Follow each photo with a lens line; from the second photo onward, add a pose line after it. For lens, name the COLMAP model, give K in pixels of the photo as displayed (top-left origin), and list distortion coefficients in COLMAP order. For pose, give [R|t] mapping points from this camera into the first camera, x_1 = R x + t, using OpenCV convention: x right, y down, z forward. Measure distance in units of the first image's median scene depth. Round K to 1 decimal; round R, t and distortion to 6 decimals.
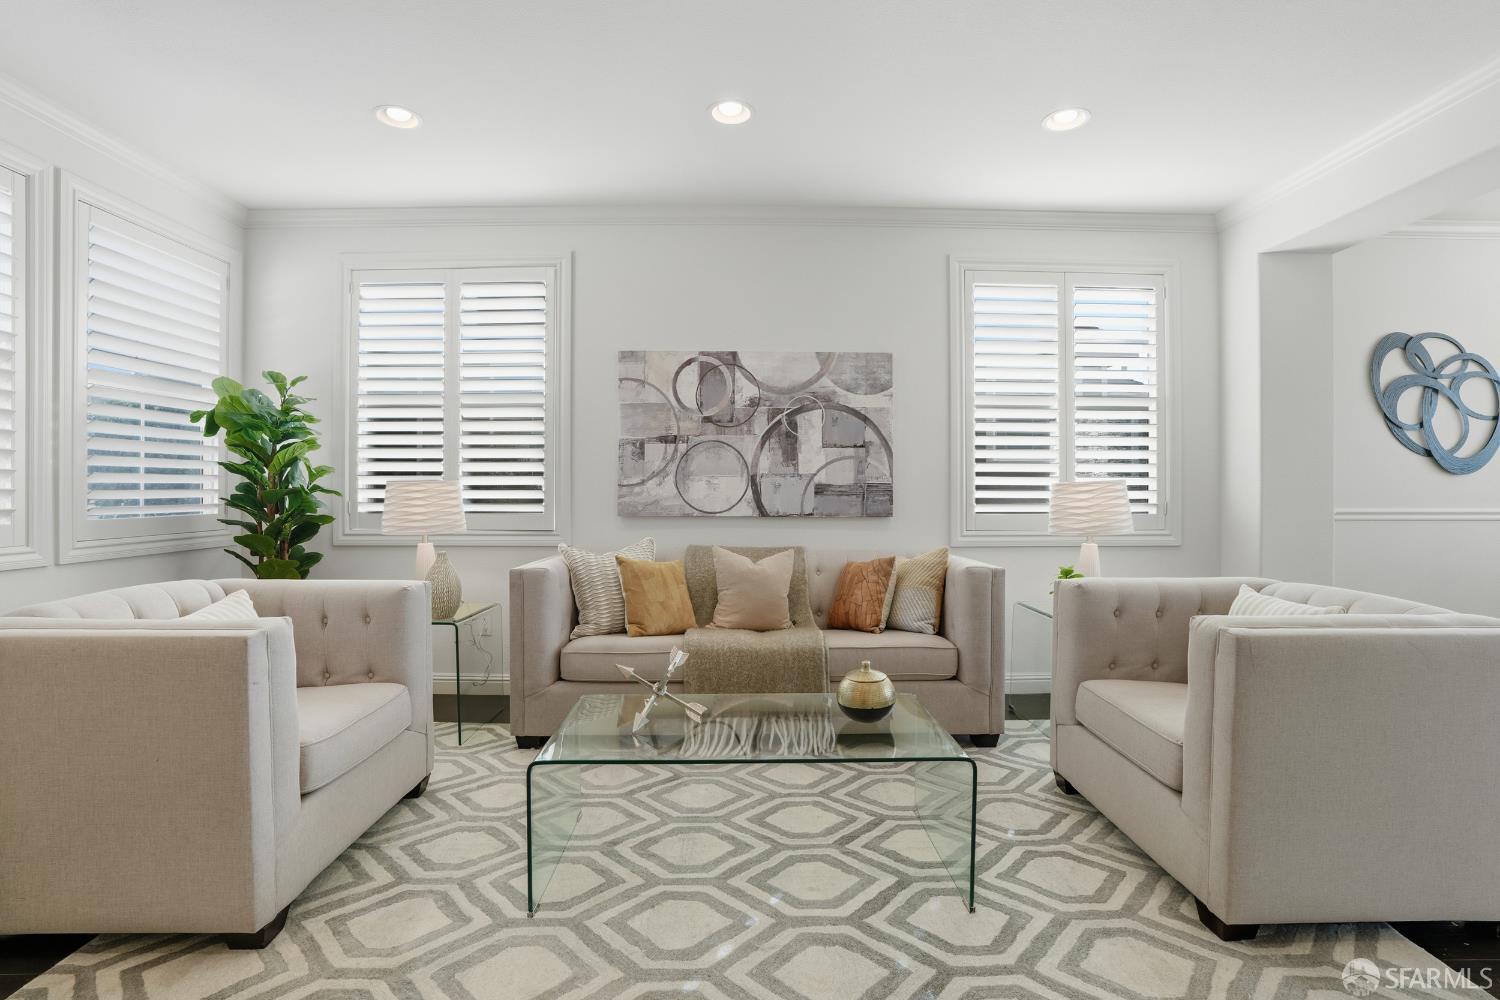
lens RADIAL K [[702.8, 0, 748.8], [0, 702.8, 495.2], [0, 0, 1]] dist [-0.063966, 0.023111]
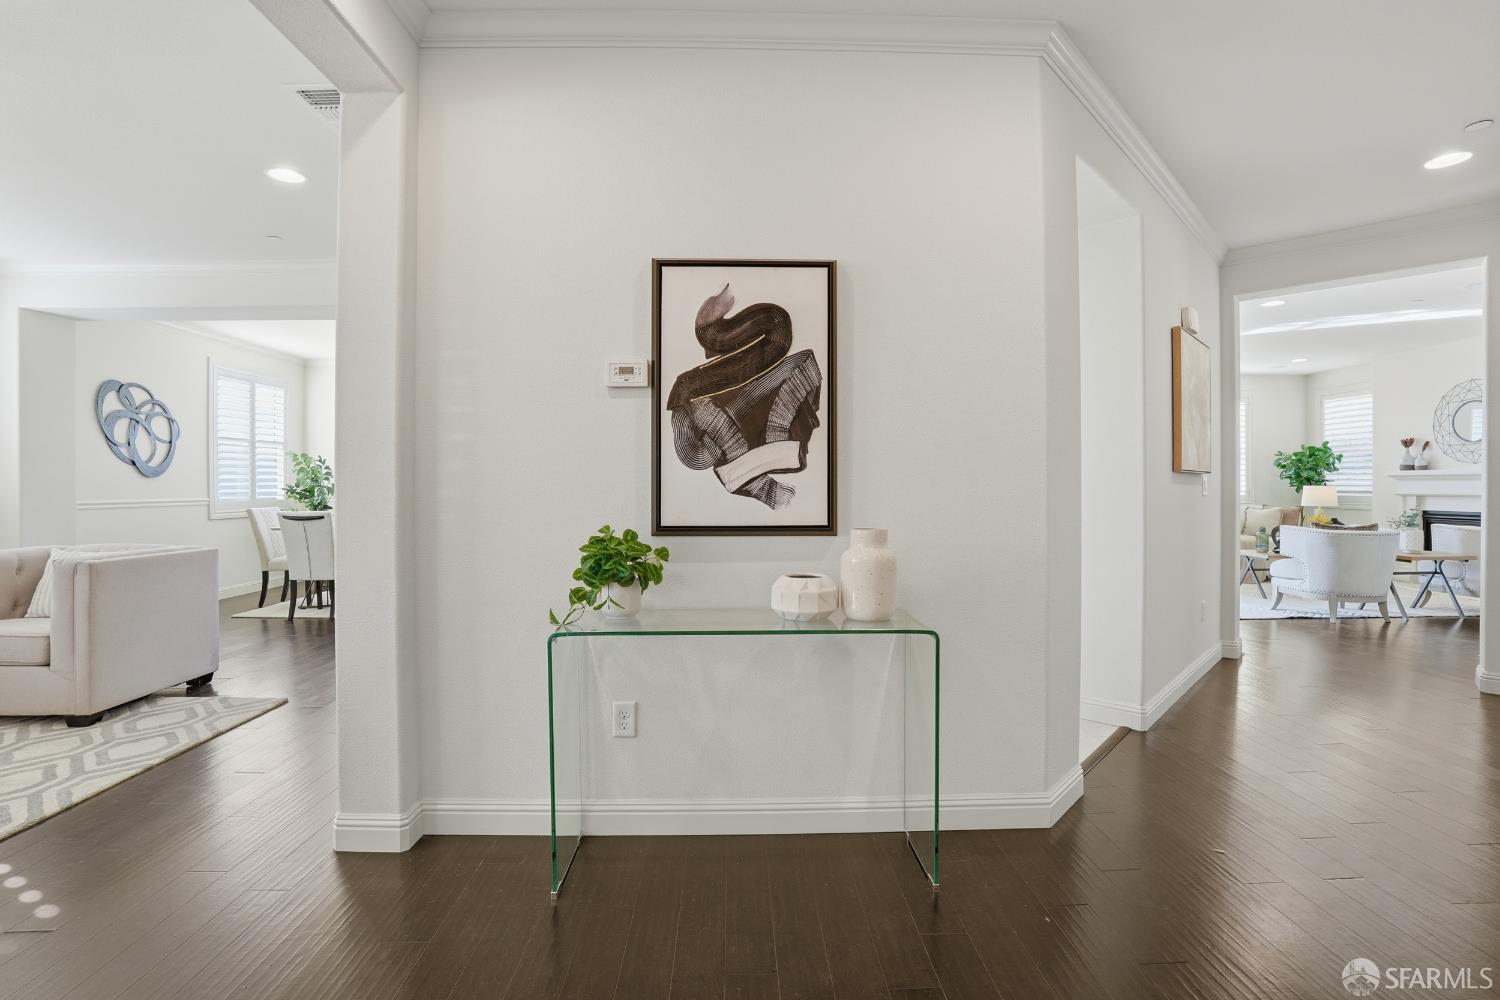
lens RADIAL K [[714.7, 0, 750.0], [0, 714.7, 487.9], [0, 0, 1]] dist [-0.070597, 0.033407]
pose [[-0.009518, -0.006457, 0.999934, -0.547606], [0.005127, 0.999966, 0.006506, -0.009332], [-0.999942, 0.005189, -0.009485, -0.365636]]
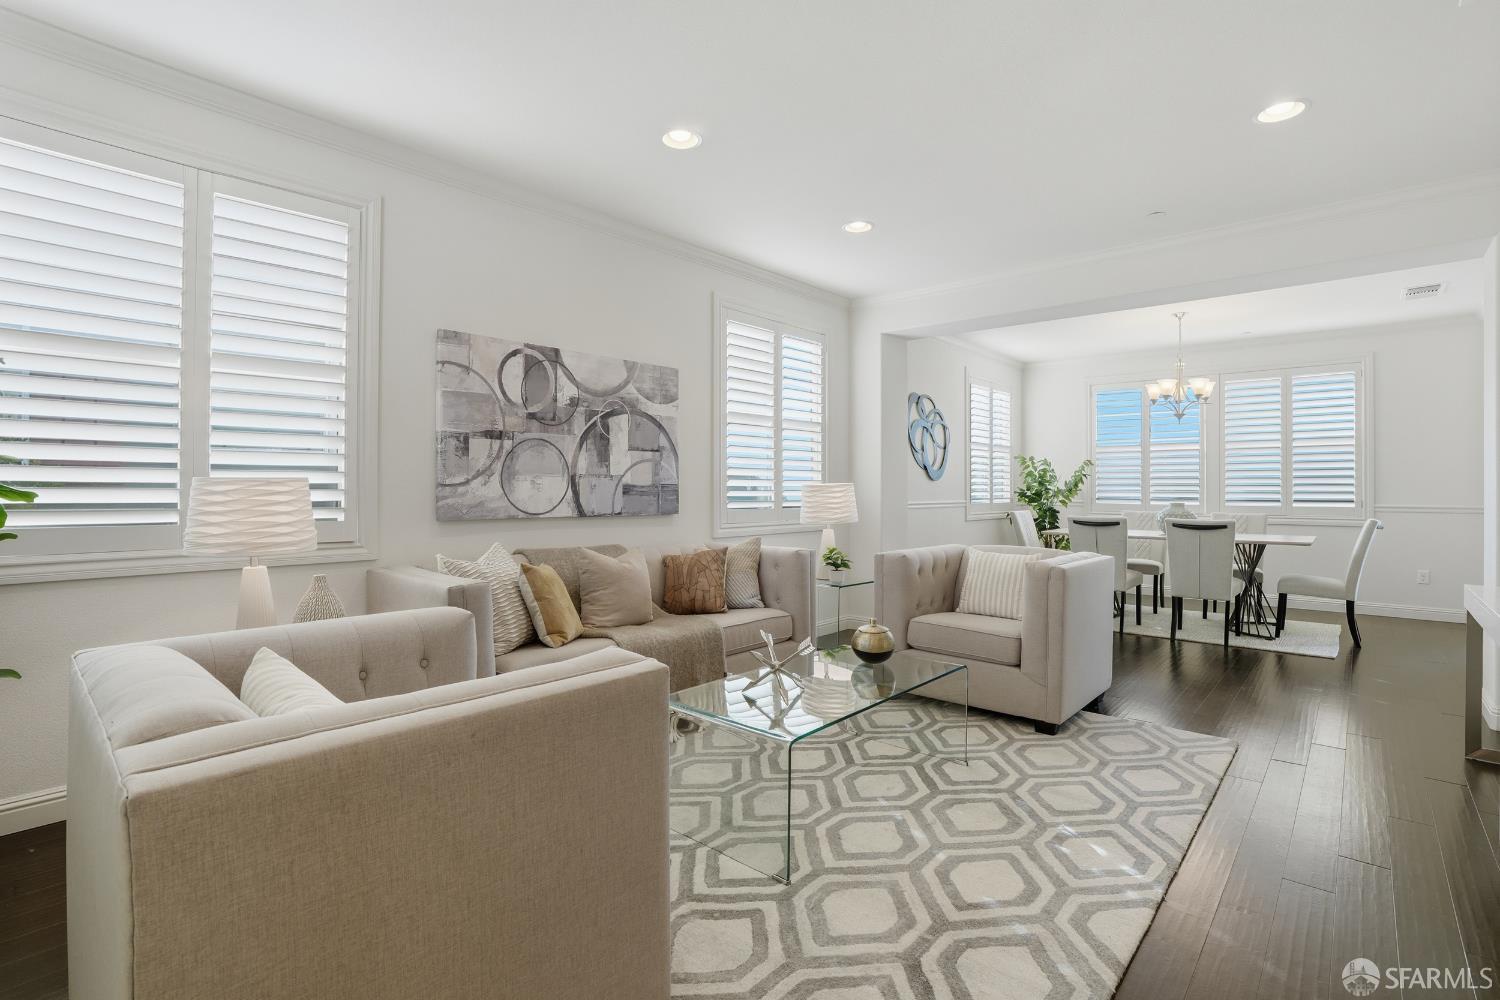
lens RADIAL K [[714.7, 0, 750.0], [0, 714.7, 487.9], [0, 0, 1]] dist [-0.070597, 0.033407]
pose [[0.675201, 0.001381, 0.737632, -0.568261], [-0.003070, 0.999995, 0.000938, -0.012425], [-0.737627, -0.002898, 0.675202, 0.133656]]
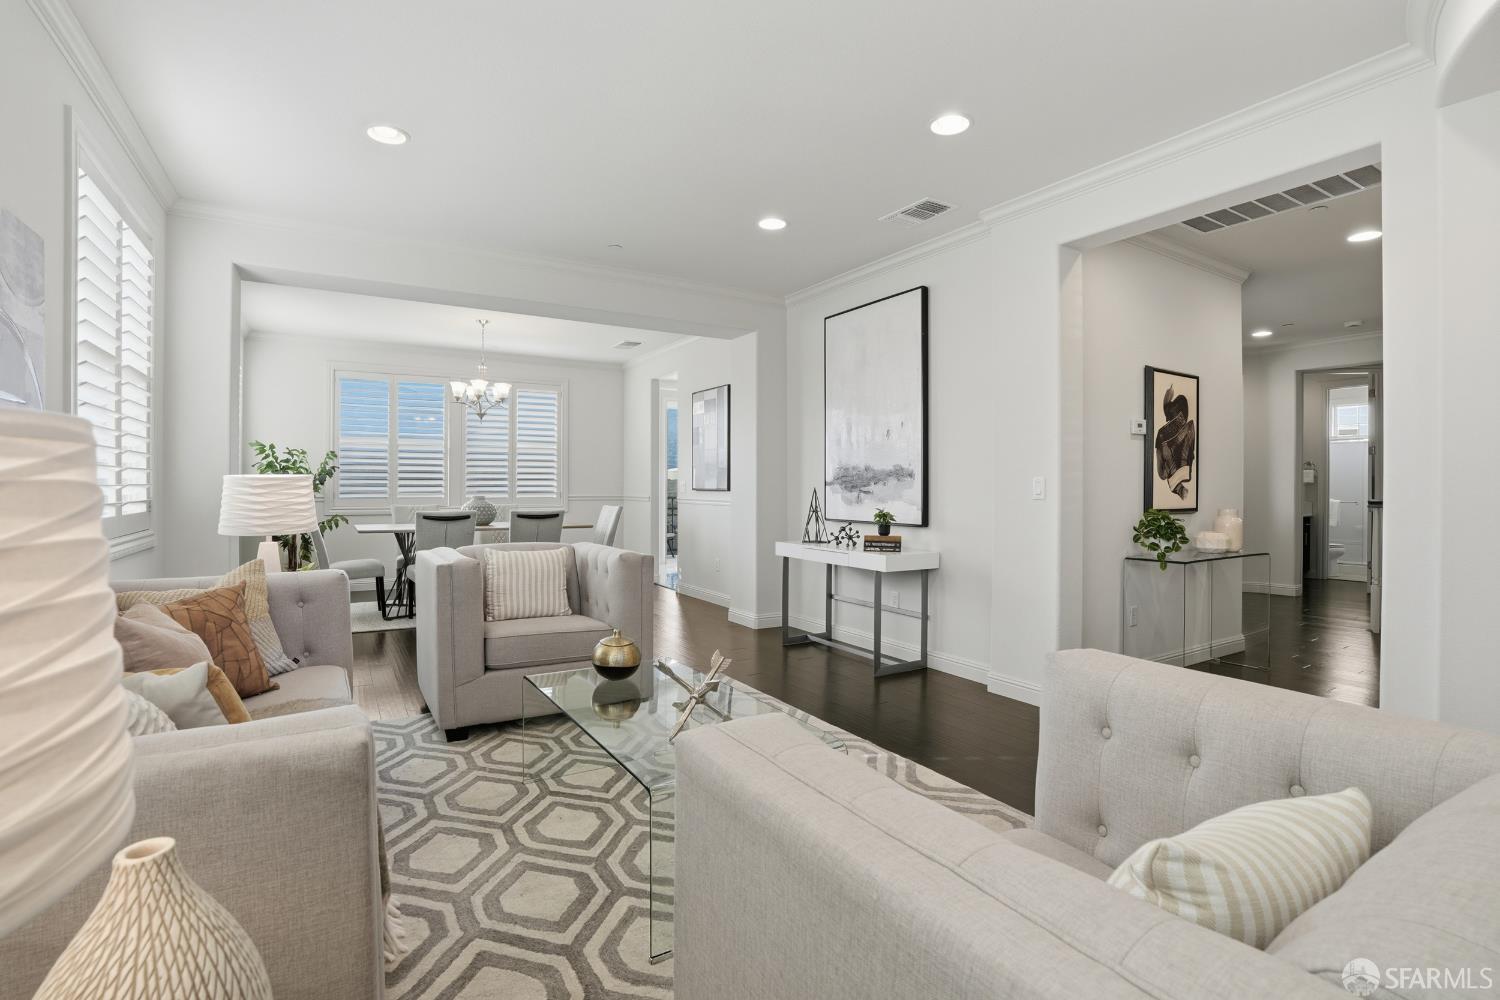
lens RADIAL K [[702.8, 0, 748.8], [0, 702.8, 495.2], [0, 0, 1]] dist [-0.063966, 0.023111]
pose [[-0.519575, -0.014612, 0.854300, -0.545446], [-0.004587, 0.999887, 0.014312, -0.009005], [-0.854413, 0.003518, -0.519583, 0.796062]]
